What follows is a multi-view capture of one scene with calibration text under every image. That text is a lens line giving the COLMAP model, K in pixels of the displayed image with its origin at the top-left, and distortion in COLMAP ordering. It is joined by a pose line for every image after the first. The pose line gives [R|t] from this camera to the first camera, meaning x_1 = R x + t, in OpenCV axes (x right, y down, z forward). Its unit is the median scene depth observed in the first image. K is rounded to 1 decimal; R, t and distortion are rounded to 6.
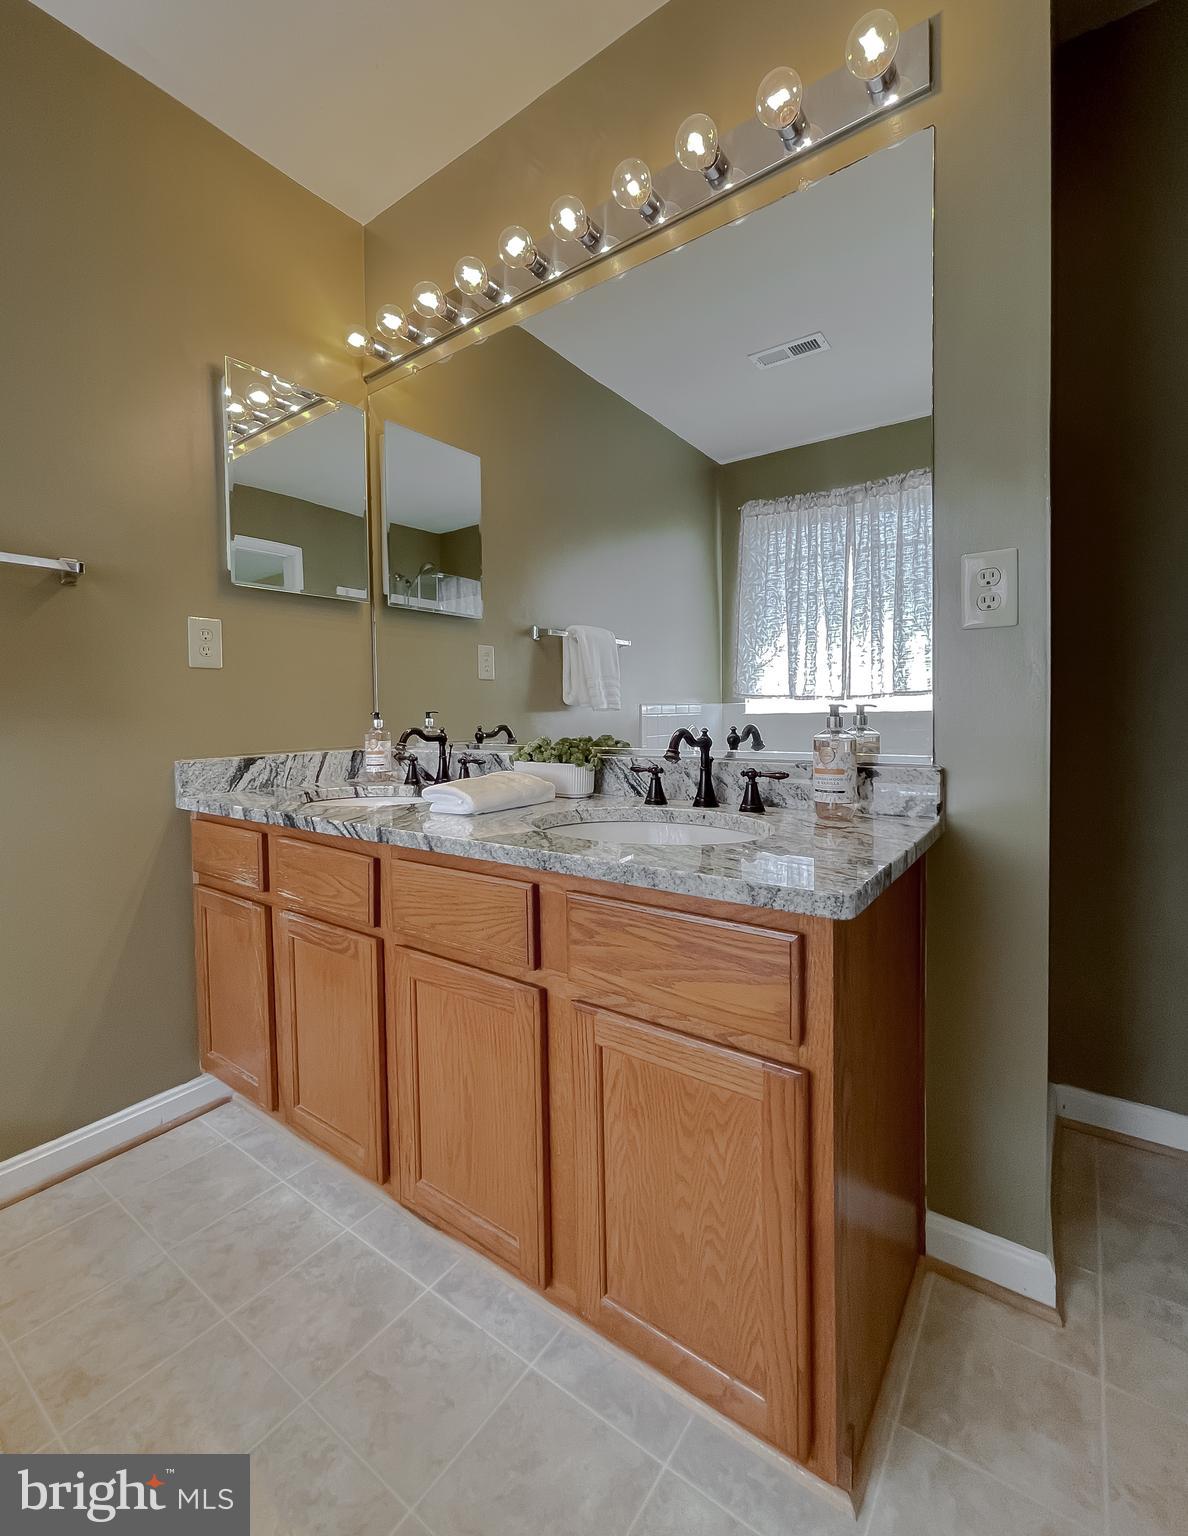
lens RADIAL K [[678.7, 0, 593.3], [0, 678.7, 736.1], [0, 0, 1]] dist [-0.002323, -0.000268]
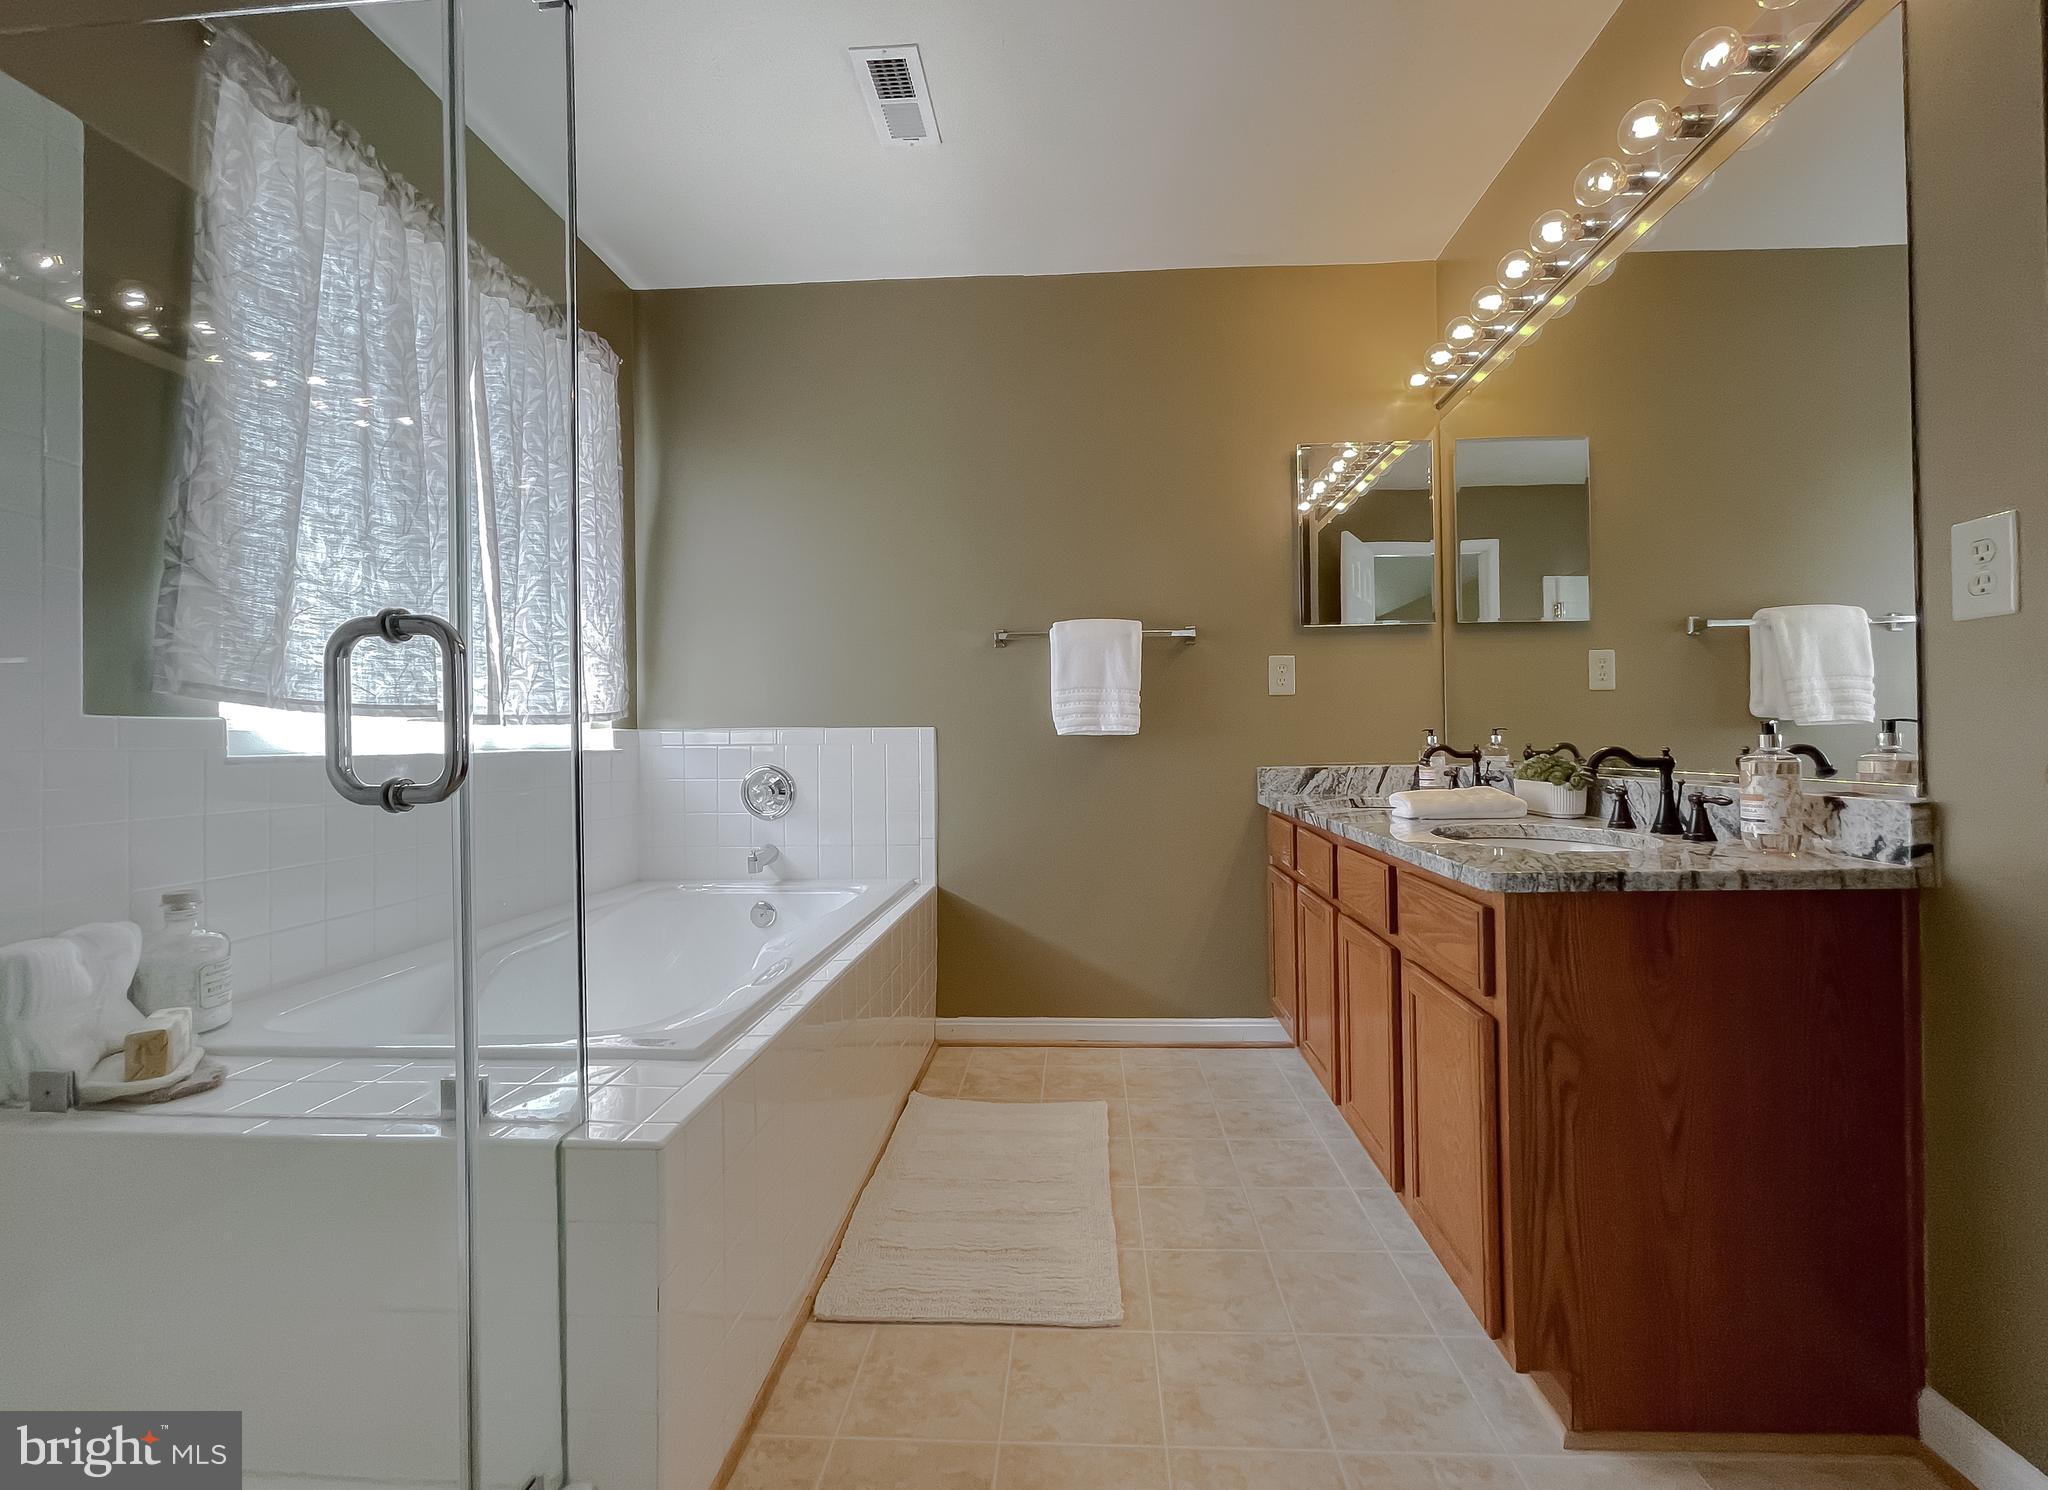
lens RADIAL K [[834.5, 0, 1024.0], [0, 834.5, 745.0], [0, 0, 1]] dist [-0.017226, 0.000275]
pose [[0.537518, 0.012550, -0.843159, 0.479939], [-0.023849, 0.999716, -0.000324, 0.004765], [0.842915, 0.020282, 0.537665, -0.238601]]
